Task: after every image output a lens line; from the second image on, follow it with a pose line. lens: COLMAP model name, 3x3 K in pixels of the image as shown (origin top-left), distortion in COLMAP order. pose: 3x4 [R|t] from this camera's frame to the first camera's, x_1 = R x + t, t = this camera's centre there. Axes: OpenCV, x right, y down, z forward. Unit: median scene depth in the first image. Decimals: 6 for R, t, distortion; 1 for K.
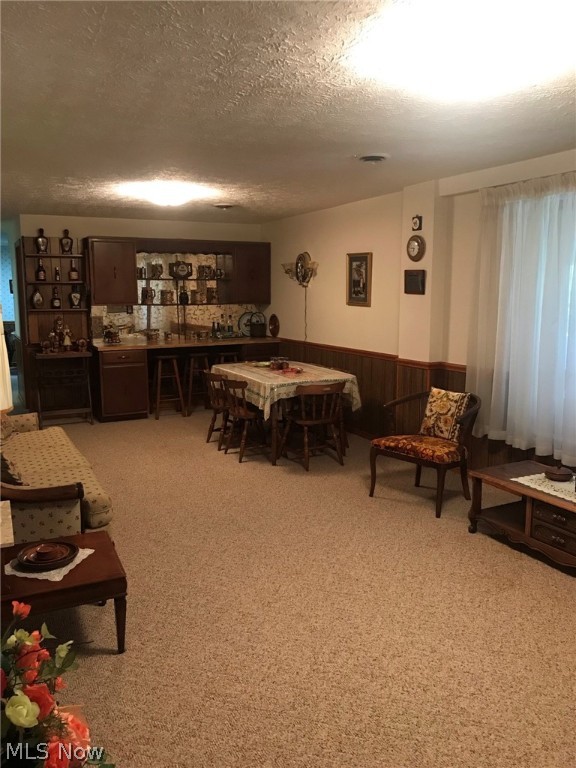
lens RADIAL K [[628.4, 0, 287.0], [0, 628.4, 383.1], [0, 0, 1]] dist [0.052334, -0.027595]
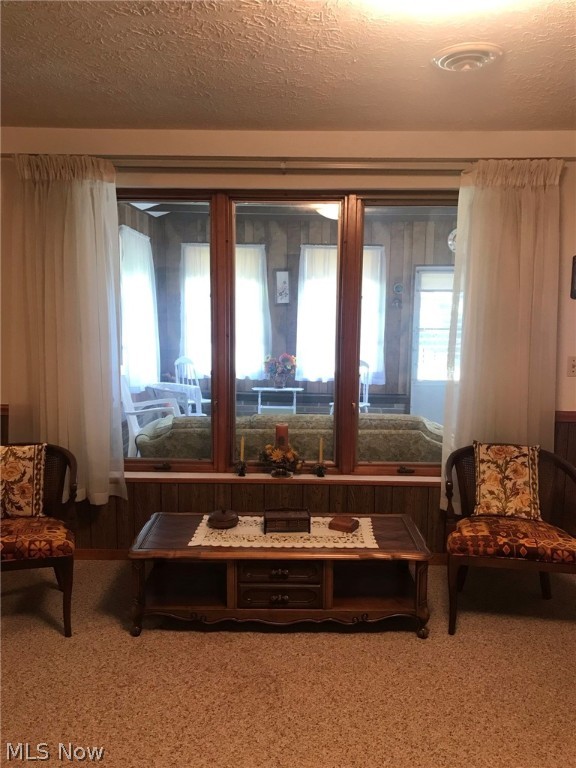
lens RADIAL K [[628.4, 0, 287.8], [0, 628.4, 388.0], [0, 0, 1]] dist [0.052334, -0.027595]
pose [[0.473840, -0.113176, 0.873308, -0.197907], [0.121001, 0.990668, 0.062733, -0.058426], [-0.872258, 0.075946, 0.483113, 0.429553]]
